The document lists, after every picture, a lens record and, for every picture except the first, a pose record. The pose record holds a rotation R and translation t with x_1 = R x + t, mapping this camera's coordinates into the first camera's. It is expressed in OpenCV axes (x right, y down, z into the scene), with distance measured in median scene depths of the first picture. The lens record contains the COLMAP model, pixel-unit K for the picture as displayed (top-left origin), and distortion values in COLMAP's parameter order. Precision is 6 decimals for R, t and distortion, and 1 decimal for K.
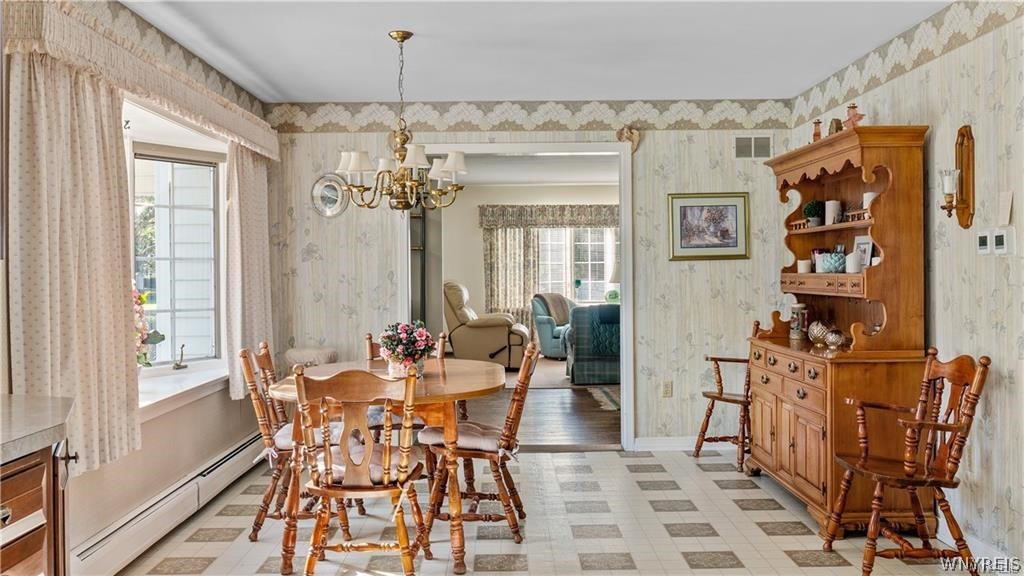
lens RADIAL K [[913.0, 0, 512.0], [0, 913.0, 288.0], [0, 0, 1]] dist [-0.000690, -0.000391]
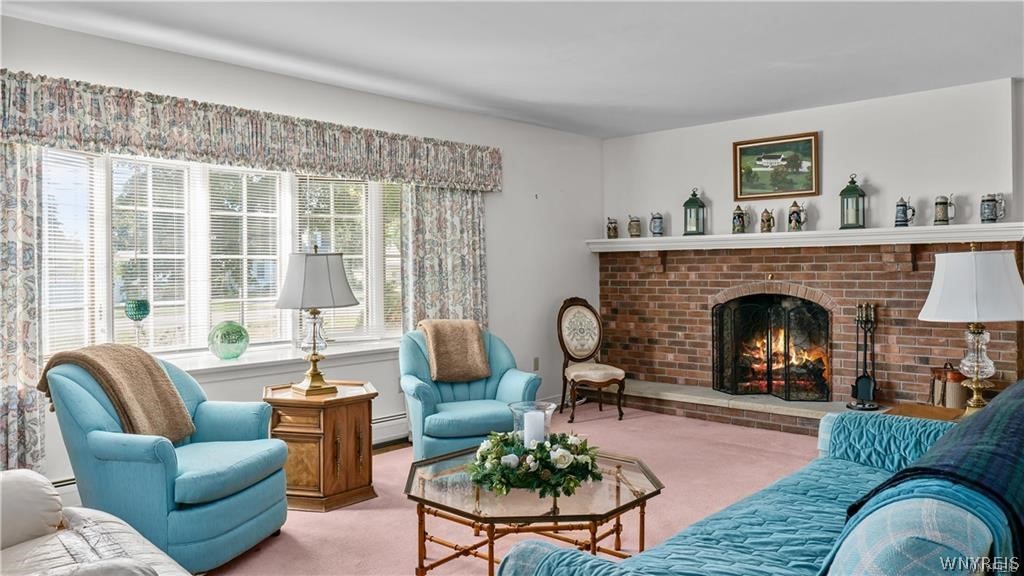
lens RADIAL K [[713.8, 0, 508.4], [0, 713.8, 254.1], [0, 0, 1]] dist [-0.001645, -0.000444]
pose [[0.683098, 0.016026, 0.730151, -0.044120], [0.017634, 0.999106, -0.038427, -0.013953], [-0.730113, 0.039125, 0.682205, 0.703103]]
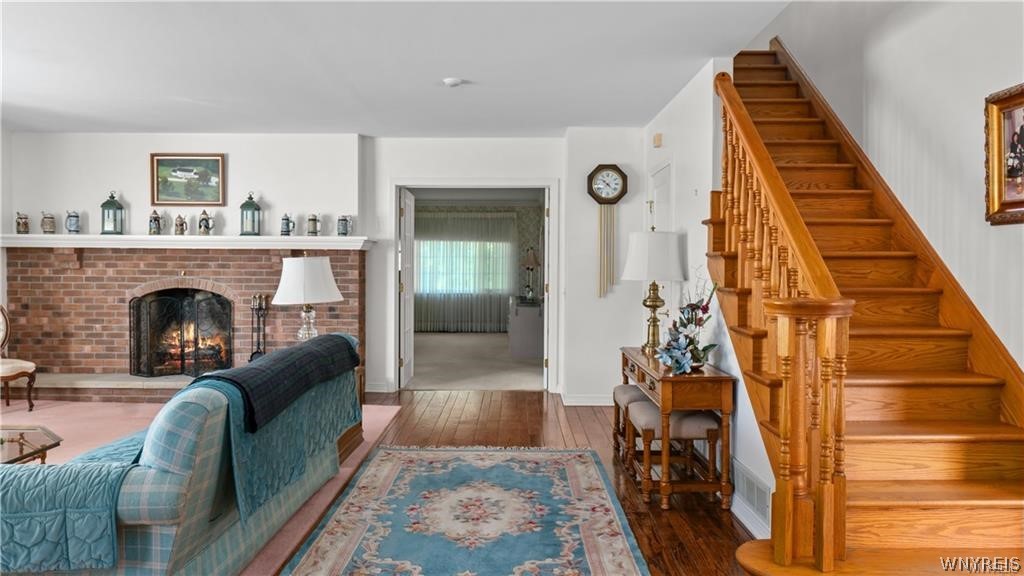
lens RADIAL K [[720.2, 0, 512.0], [0, 720.2, 288.0], [0, 0, 1]] dist [-0.005907, -0.000168]
pose [[0.018990, -0.023263, 0.999549, -0.120862], [0.010587, 0.999678, 0.023065, -0.013029], [-0.999764, 0.010144, 0.019230, 0.642680]]
